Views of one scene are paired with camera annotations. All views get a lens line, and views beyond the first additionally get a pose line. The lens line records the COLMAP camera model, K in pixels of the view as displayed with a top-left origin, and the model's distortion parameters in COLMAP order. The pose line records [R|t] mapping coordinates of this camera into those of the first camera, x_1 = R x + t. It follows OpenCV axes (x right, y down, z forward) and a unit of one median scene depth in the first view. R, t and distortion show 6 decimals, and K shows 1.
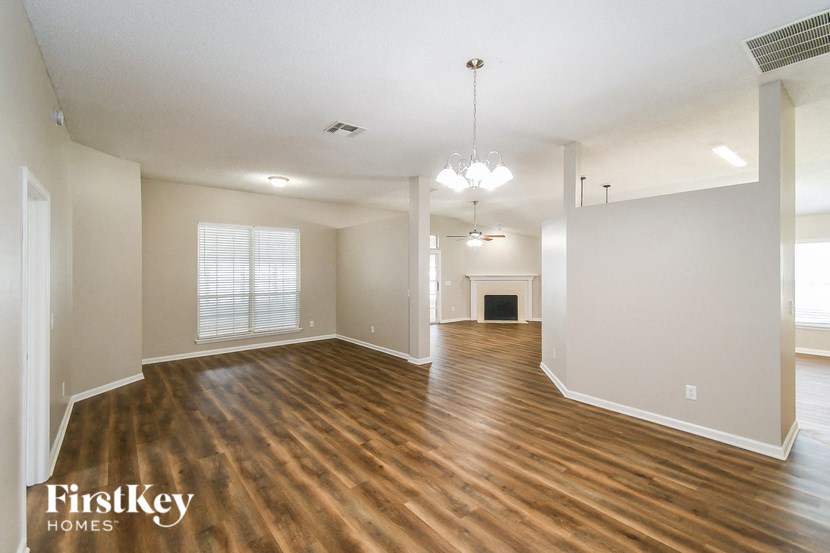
lens RADIAL K [[371.4, 0, 410.1], [0, 371.4, 273.2], [0, 0, 1]] dist [0.001822, -0.008650]
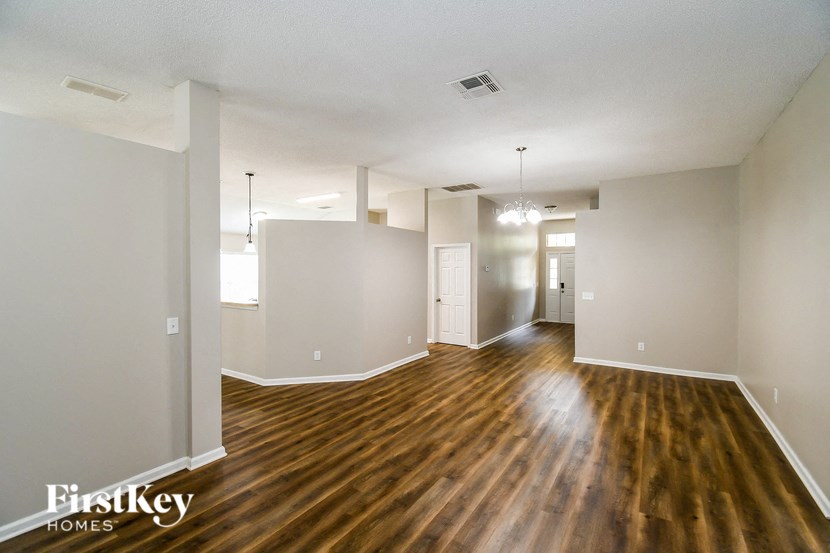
lens RADIAL K [[371.4, 0, 407.1], [0, 371.4, 269.8], [0, 0, 1]] dist [0.001822, -0.008650]
pose [[-0.315924, -0.014368, 0.948676, -1.012001], [0.003972, 0.999857, 0.016466, -0.064873], [-0.948776, 0.008970, -0.315822, 1.588746]]
